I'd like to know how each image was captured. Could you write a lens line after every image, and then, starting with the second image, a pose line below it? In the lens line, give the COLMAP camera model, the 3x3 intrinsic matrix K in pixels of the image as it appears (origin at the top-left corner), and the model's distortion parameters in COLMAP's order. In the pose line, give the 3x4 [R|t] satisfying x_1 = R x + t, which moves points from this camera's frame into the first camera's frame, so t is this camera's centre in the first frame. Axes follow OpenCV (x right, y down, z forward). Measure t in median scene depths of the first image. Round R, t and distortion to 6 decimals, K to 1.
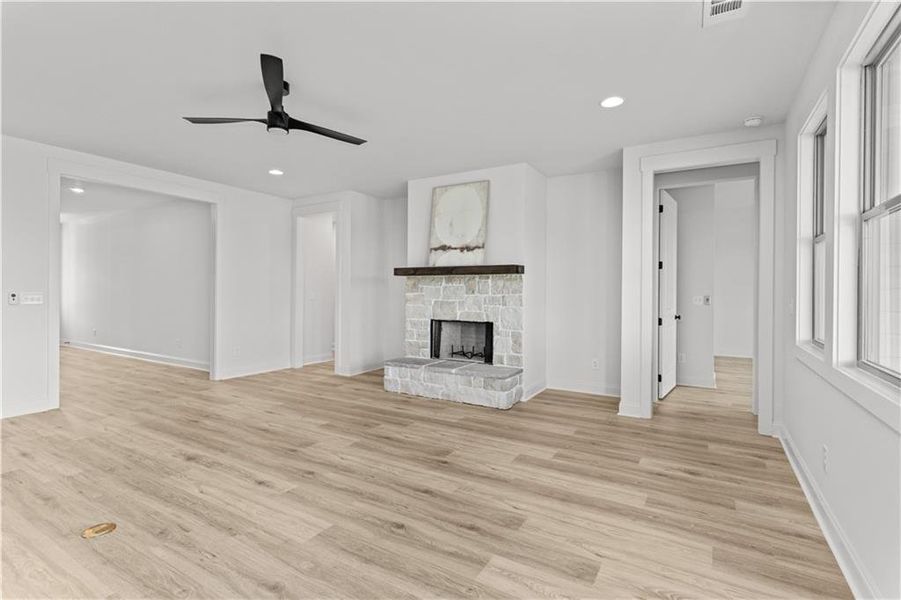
lens RADIAL K [[433.7, 0, 451.6], [0, 433.7, 293.7], [0, 0, 1]] dist [0.000579, 0.000772]
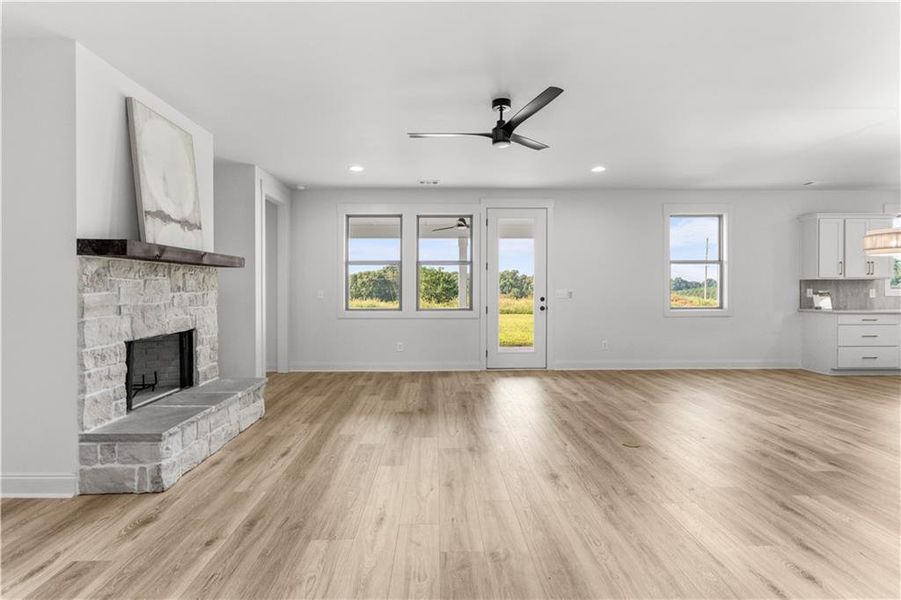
lens RADIAL K [[443.9, 0, 450.8], [0, 443.9, 280.9], [0, 0, 1]] dist [0.002519, 0.000690]
pose [[-0.539566, 0.010468, 0.841878, -0.786248], [0.006139, 0.999945, -0.008499, -0.007973], [-0.841921, 0.000582, -0.539600, 1.043410]]
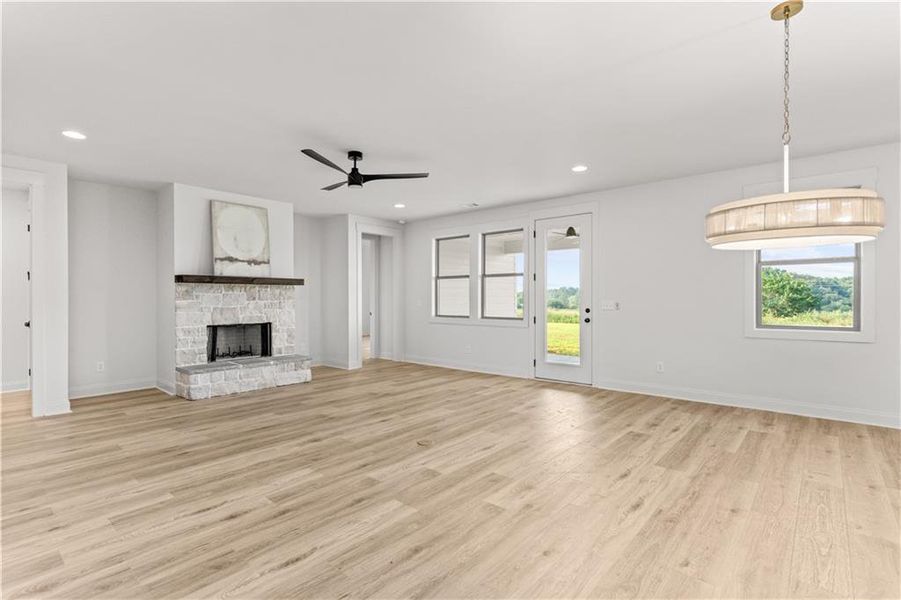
lens RADIAL K [[433.7, 0, 451.6], [0, 433.7, 293.7], [0, 0, 1]] dist [0.000579, 0.000772]
pose [[0.162499, 0.006052, 0.986690, -1.068218], [0.008933, 0.999931, -0.007605, -0.004060], [-0.986668, 0.010050, 0.162434, 0.275738]]
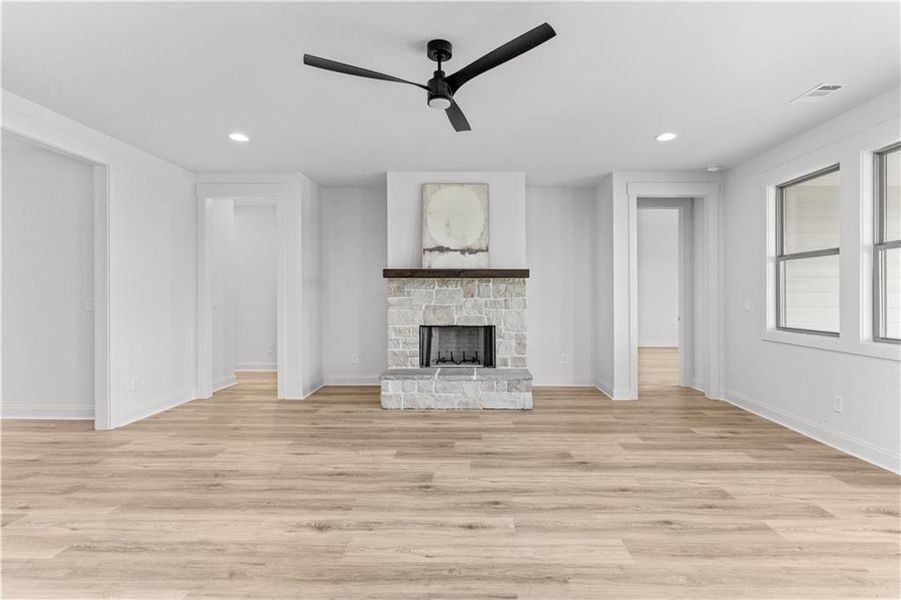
lens RADIAL K [[441.1, 0, 467.0], [0, 441.1, 295.4], [0, 0, 1]] dist [0.001455, 0.000223]
pose [[0.861136, -0.004682, 0.508353, -0.479484], [0.006827, 0.999974, -0.002356, -0.002302], [-0.508329, 0.005499, 0.861146, 0.151318]]
